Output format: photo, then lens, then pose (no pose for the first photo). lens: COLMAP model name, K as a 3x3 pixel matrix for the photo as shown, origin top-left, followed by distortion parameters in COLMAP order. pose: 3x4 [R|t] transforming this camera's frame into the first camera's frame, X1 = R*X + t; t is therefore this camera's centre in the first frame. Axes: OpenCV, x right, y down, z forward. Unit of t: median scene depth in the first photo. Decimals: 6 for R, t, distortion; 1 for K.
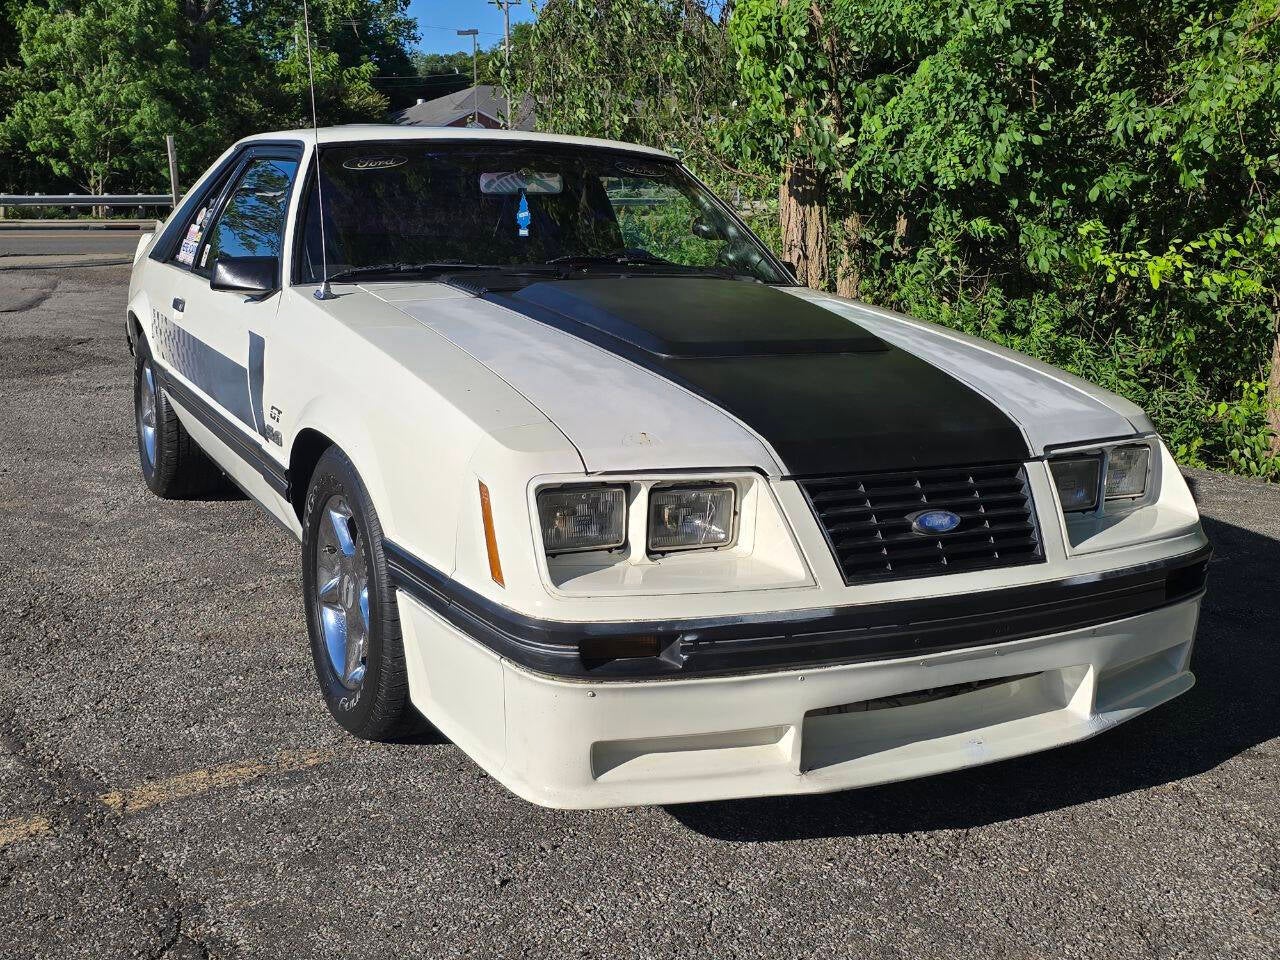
lens RADIAL K [[1352.3, 0, 633.6], [0, 1352.3, 482.3], [0, 0, 1]] dist [0.118457, -0.198951]
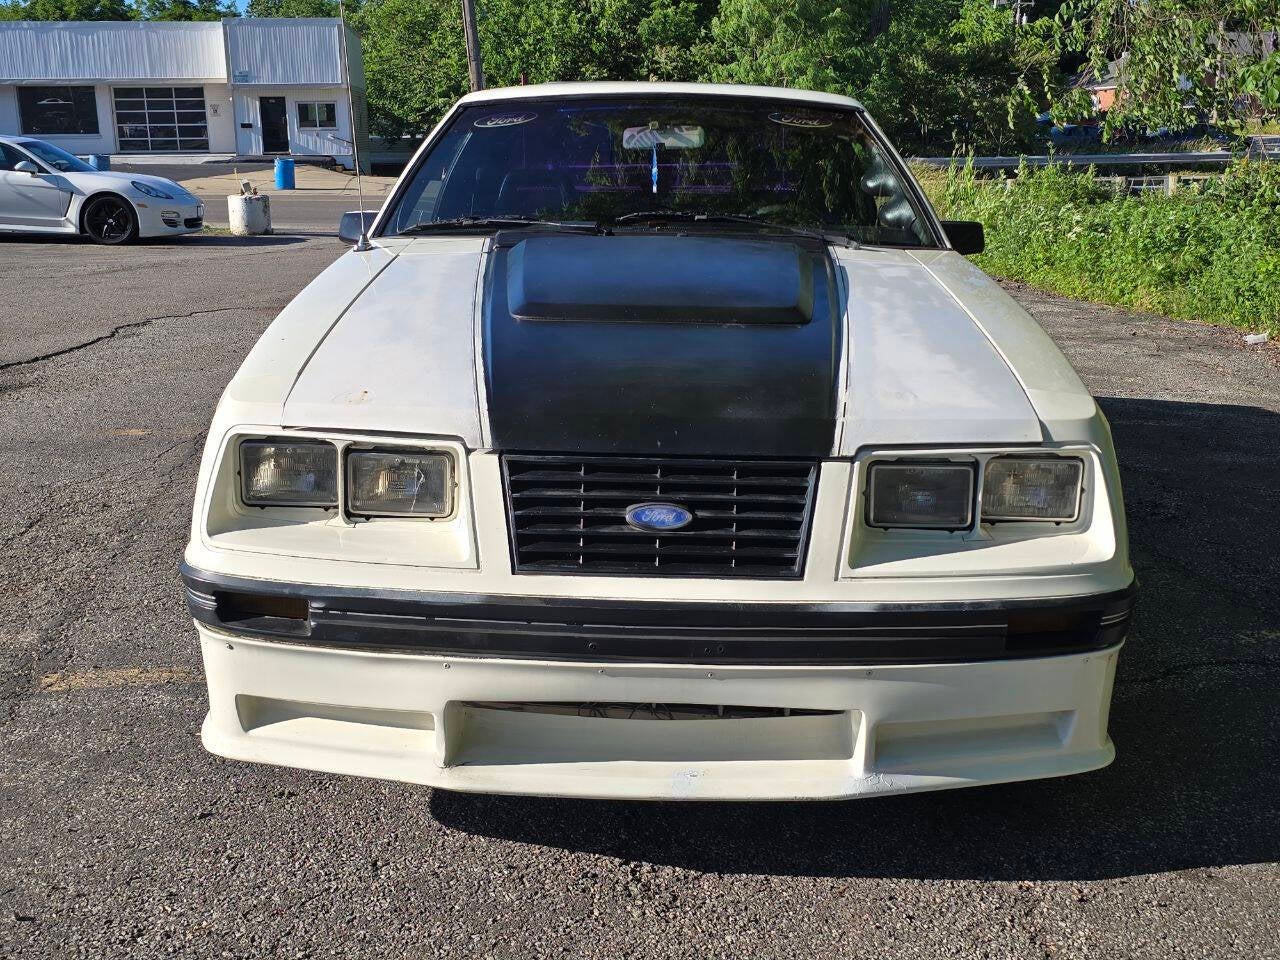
lens RADIAL K [[1352.3, 0, 633.6], [0, 1352.3, 482.3], [0, 0, 1]] dist [0.118457, -0.198951]
pose [[0.882282, 0.099542, -0.460075, 0.517289], [-0.087616, 0.995032, 0.047266, -0.028331], [0.462495, -0.001392, 0.886621, 0.185816]]
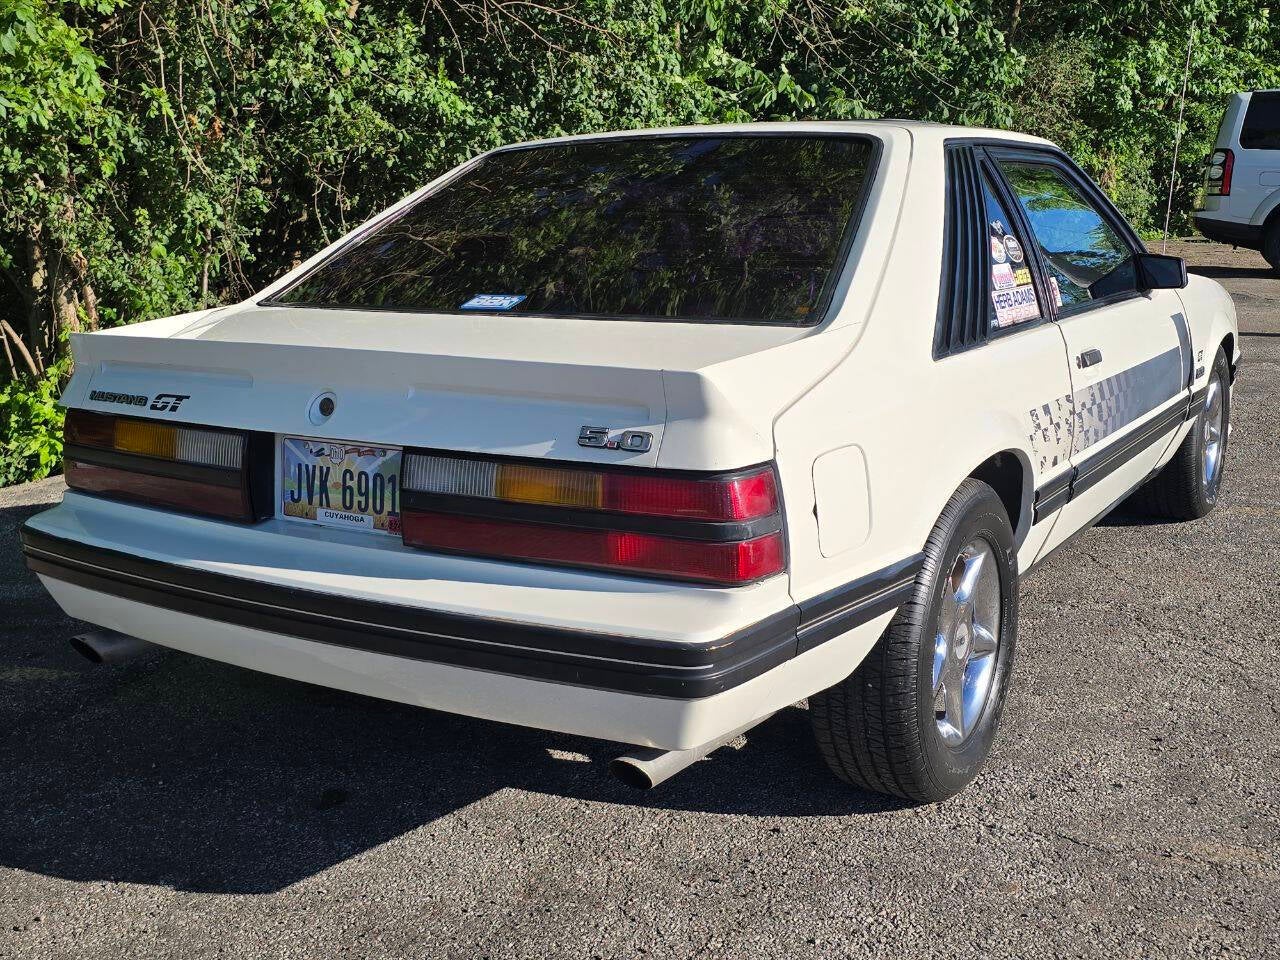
lens RADIAL K [[1352.3, 0, 633.6], [0, 1352.3, 482.3], [0, 0, 1]] dist [0.118457, -0.198951]
pose [[-0.504192, -0.200104, 0.840089, -1.290016], [0.184088, 0.925523, 0.330937, -0.548376], [-0.843743, 0.321506, -0.429804, 2.360959]]
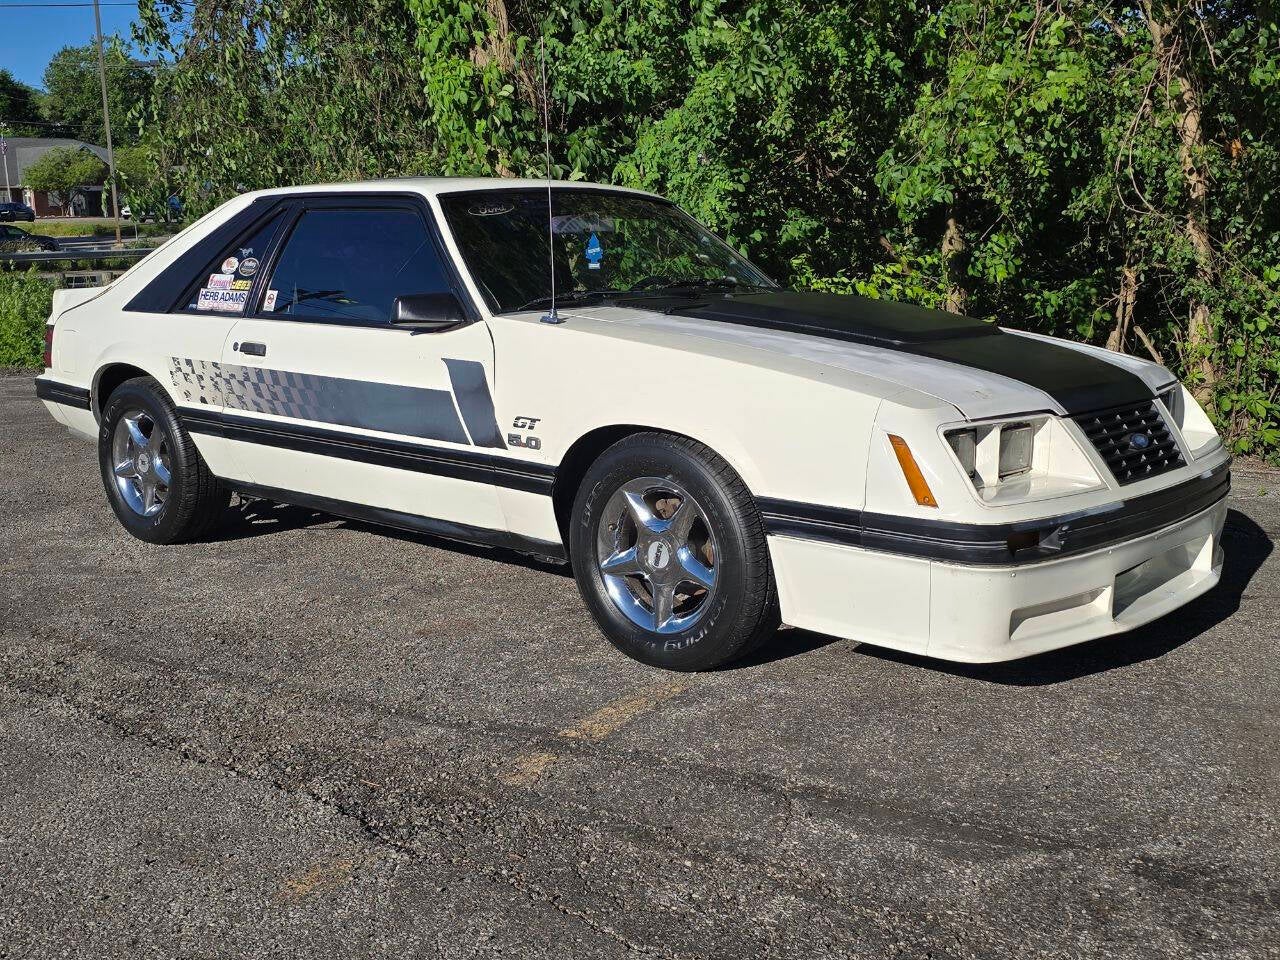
lens RADIAL K [[1352.3, 0, 633.6], [0, 1352.3, 482.3], [0, 0, 1]] dist [0.118457, -0.198951]
pose [[0.931811, -0.094718, 0.350365, -0.662540], [0.106445, 0.994216, -0.014317, 0.030797], [-0.346983, 0.050636, 0.936504, -0.135121]]
